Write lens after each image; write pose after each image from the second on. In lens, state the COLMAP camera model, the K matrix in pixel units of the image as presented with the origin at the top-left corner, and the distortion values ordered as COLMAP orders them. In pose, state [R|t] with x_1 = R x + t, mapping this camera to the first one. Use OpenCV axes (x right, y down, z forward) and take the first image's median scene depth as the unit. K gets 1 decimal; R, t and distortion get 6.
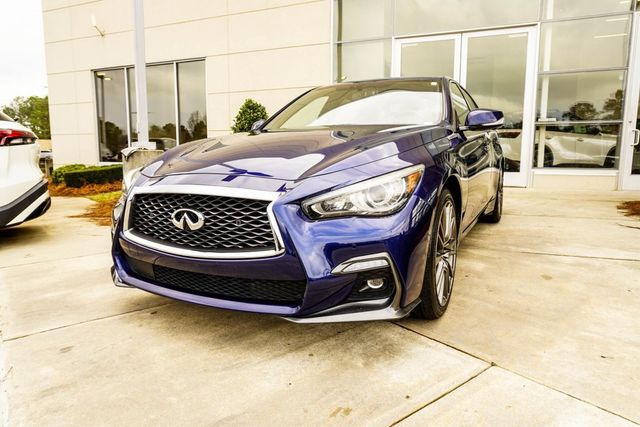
lens RADIAL K [[432.1, 0, 320.0], [0, 432.1, 213.5], [0, 0, 1]] dist [-0.025778, 0.001123]
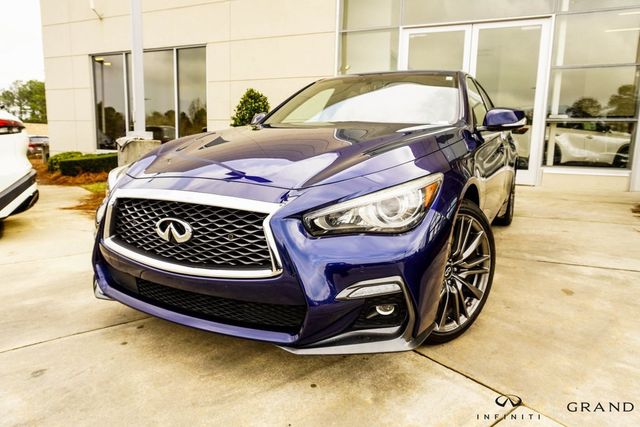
lens RADIAL K [[432.1, 0, 320.0], [0, 432.1, 213.5], [0, 0, 1]] dist [-0.025778, 0.001123]
pose [[0.999780, 0.020898, -0.001499, -0.006520], [-0.020857, 0.999507, 0.023487, -0.043678], [0.001989, -0.023451, 0.999723, 0.110493]]
